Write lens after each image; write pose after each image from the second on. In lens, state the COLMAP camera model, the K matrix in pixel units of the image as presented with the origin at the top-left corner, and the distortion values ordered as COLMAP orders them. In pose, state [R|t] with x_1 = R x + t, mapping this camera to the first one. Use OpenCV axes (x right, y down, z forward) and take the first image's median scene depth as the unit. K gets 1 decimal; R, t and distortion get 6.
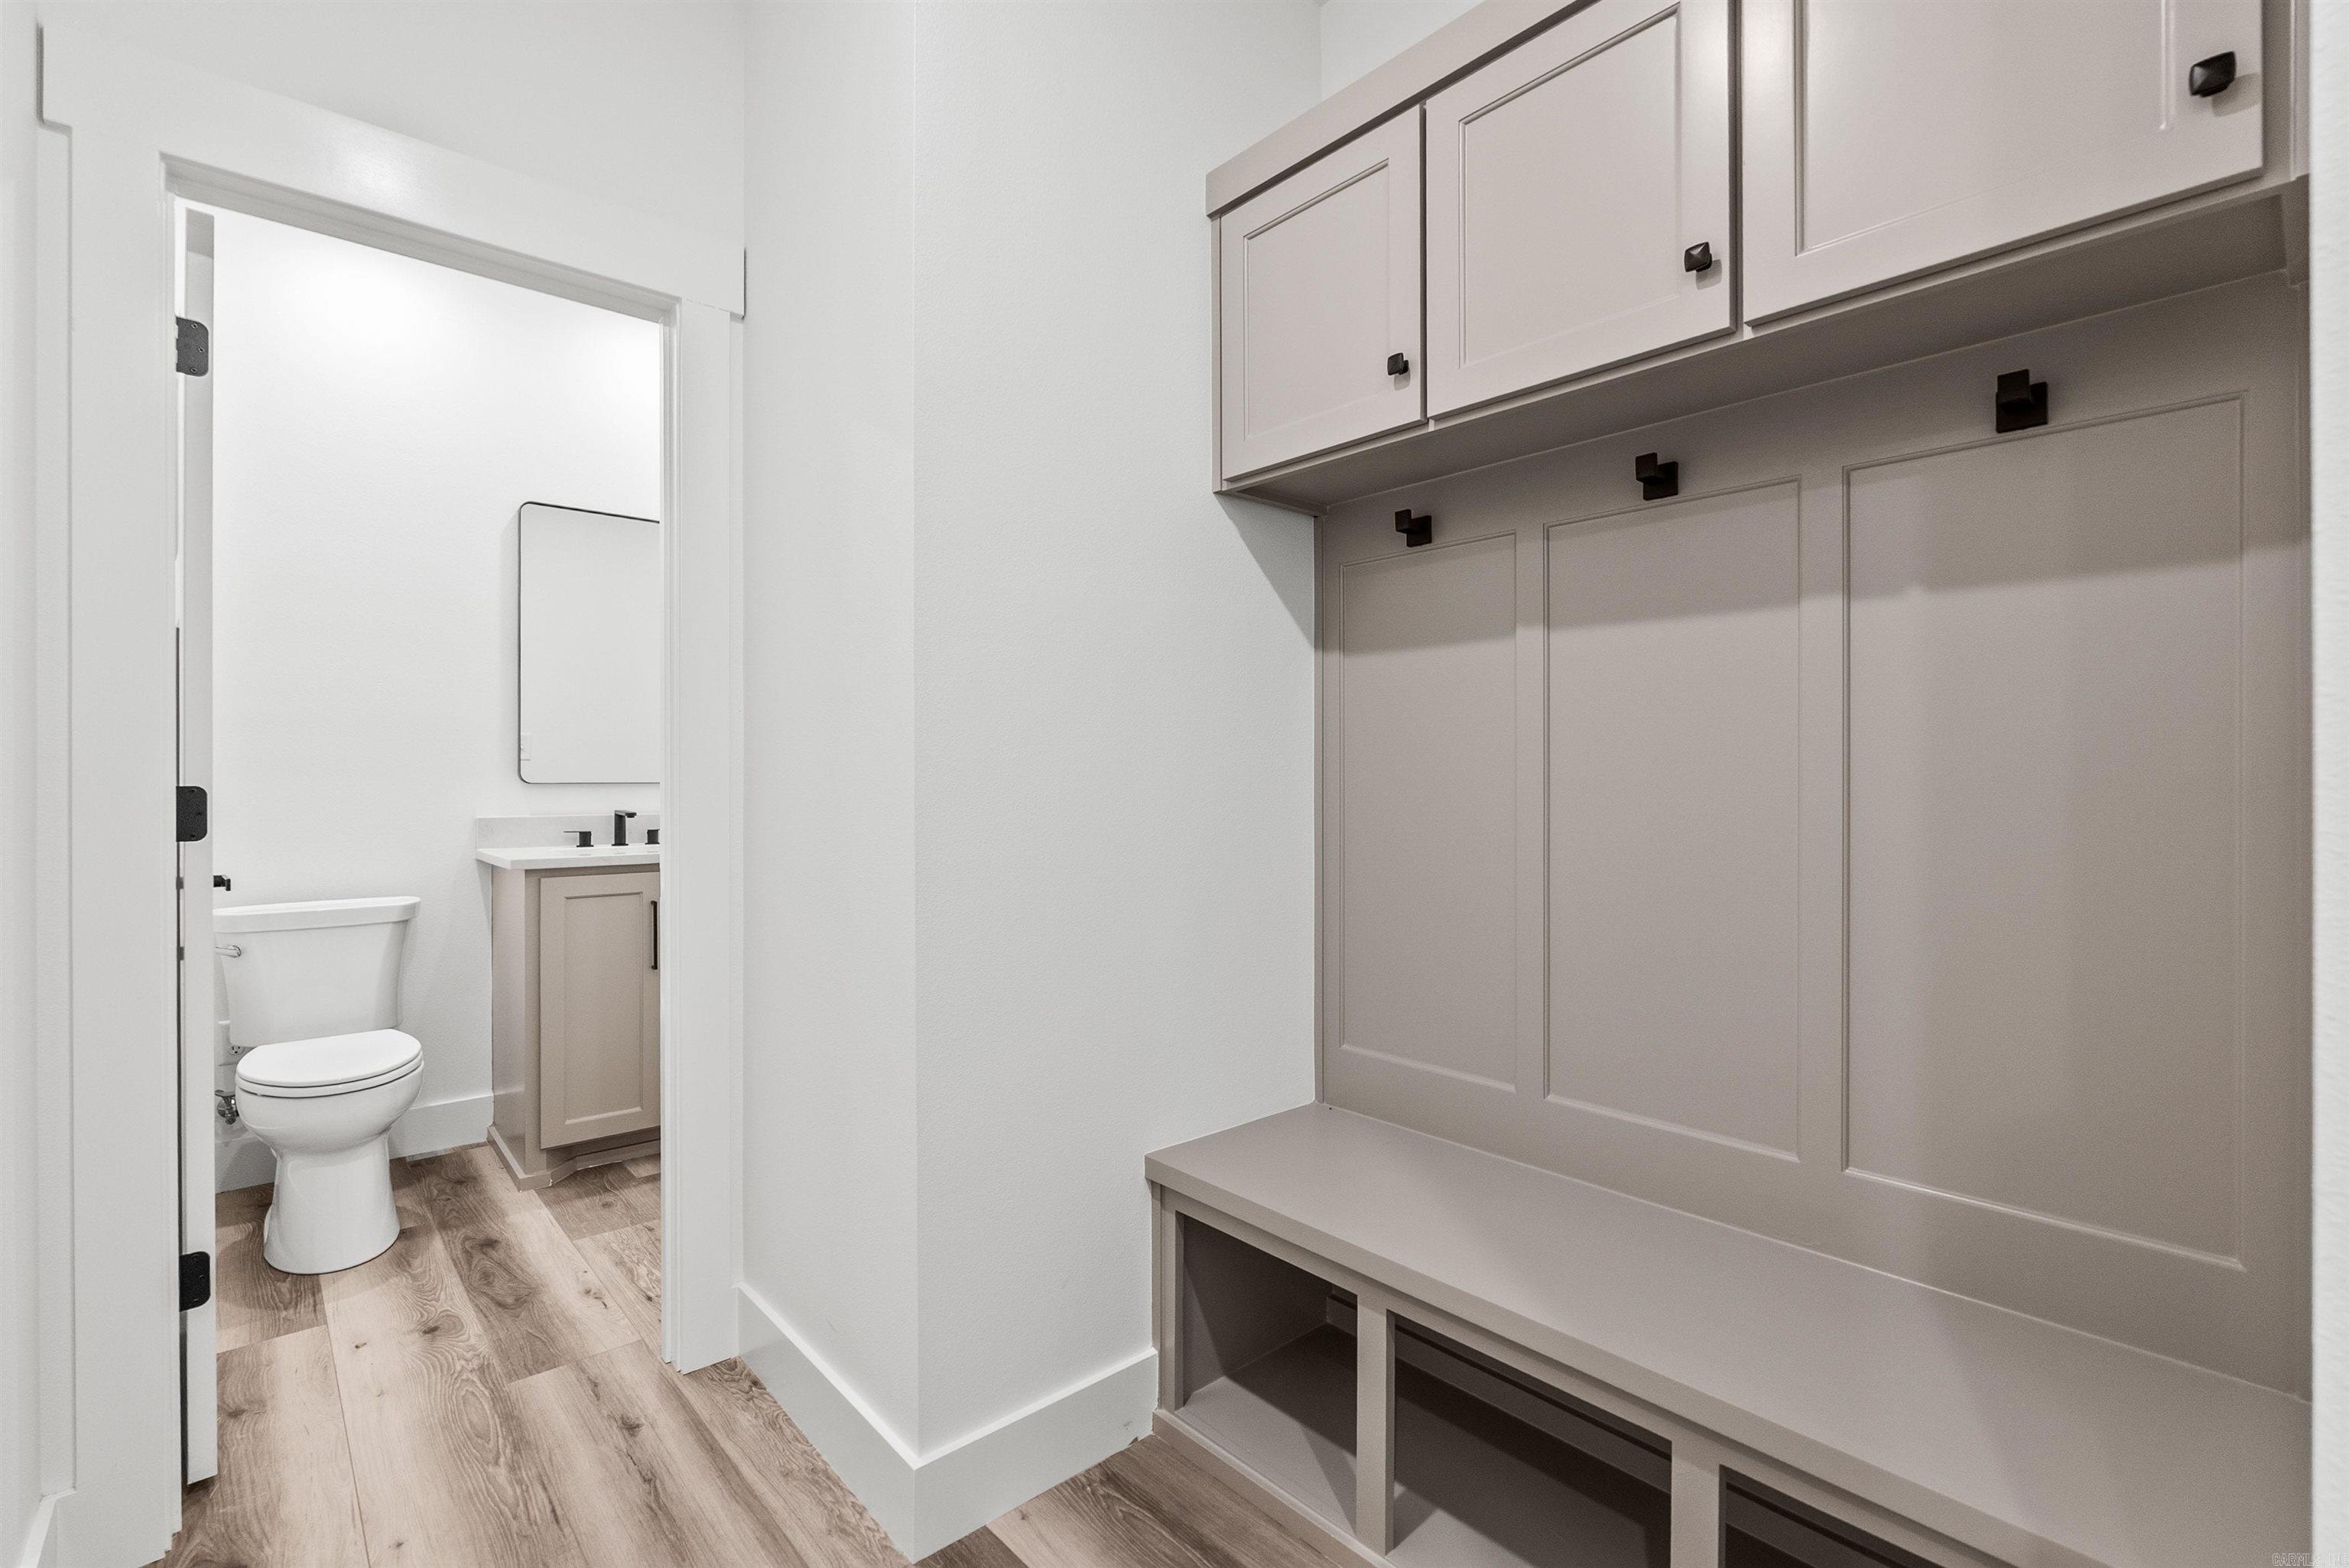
lens RADIAL K [[1052.7, 0, 1179.9], [0, 1052.7, 767.5], [0, 0, 1]] dist [-0.007834, 0.000085]
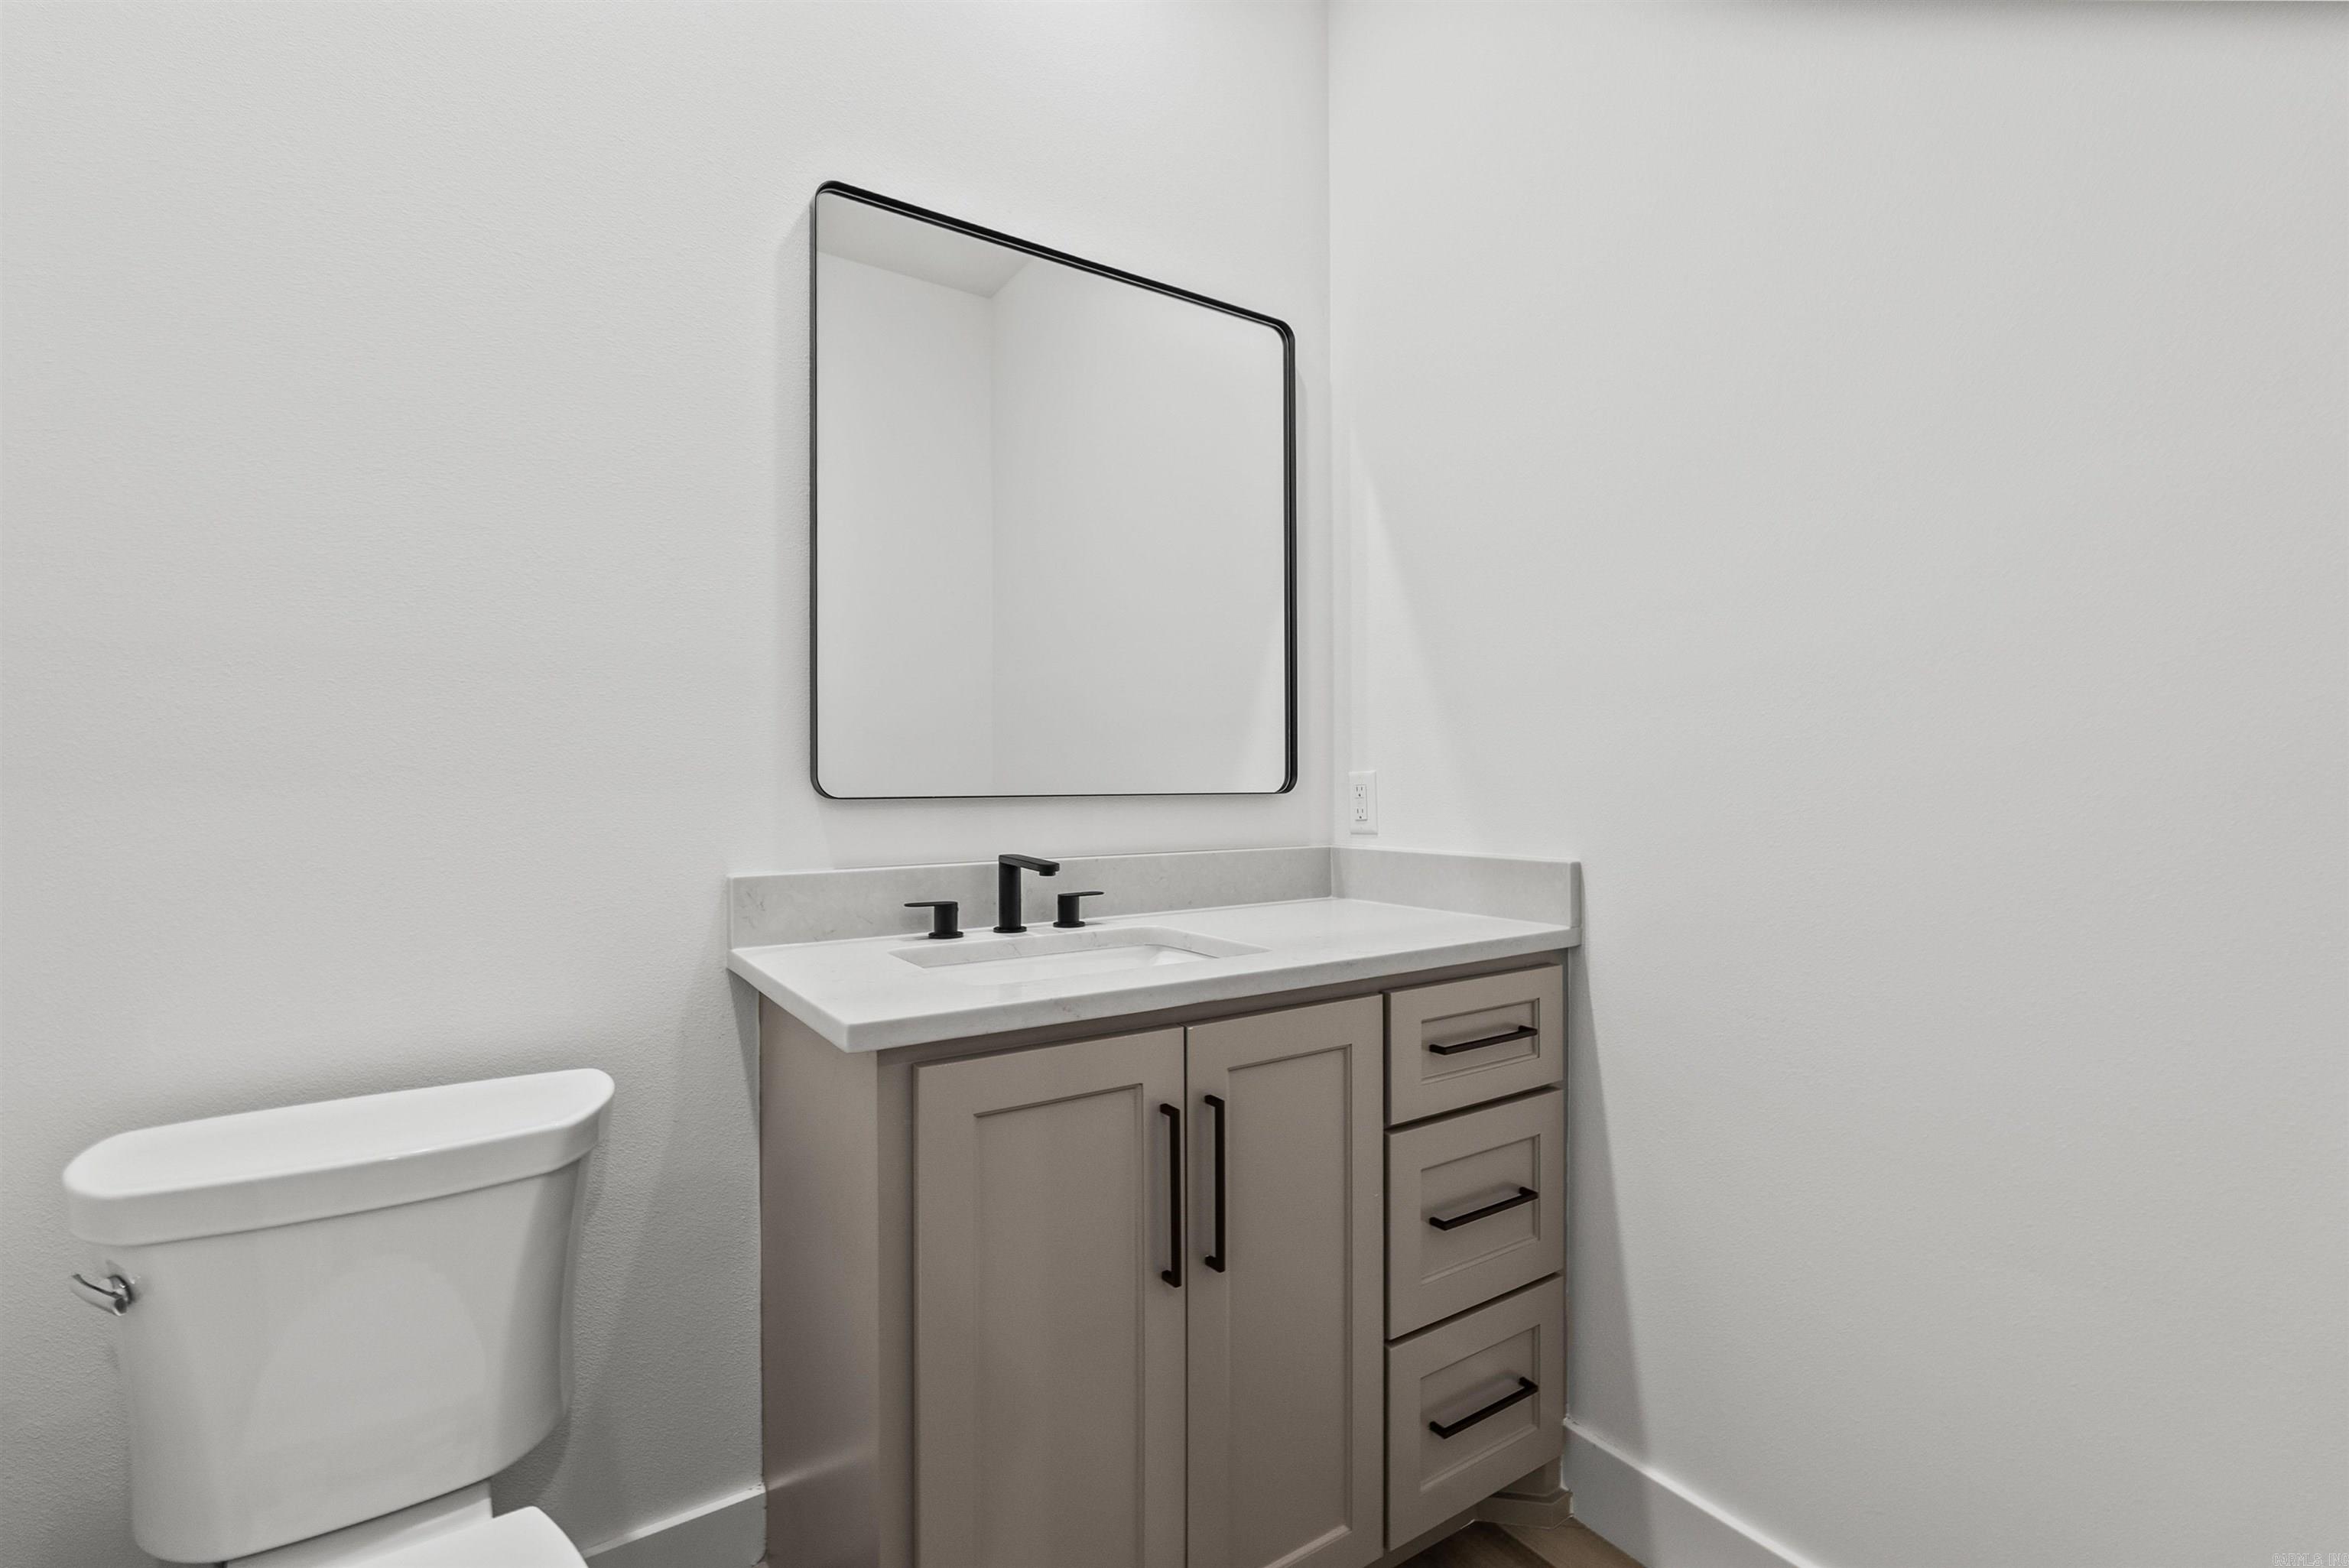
lens RADIAL K [[1052.7, 0, 1179.9], [0, 1052.7, 767.5], [0, 0, 1]] dist [-0.007834, 0.000085]
pose [[0.990231, -0.003511, -0.139392, -0.414859], [0.003672, 0.999993, 0.000896, 0.001646], [0.139388, -0.001399, 0.990237, 0.579786]]
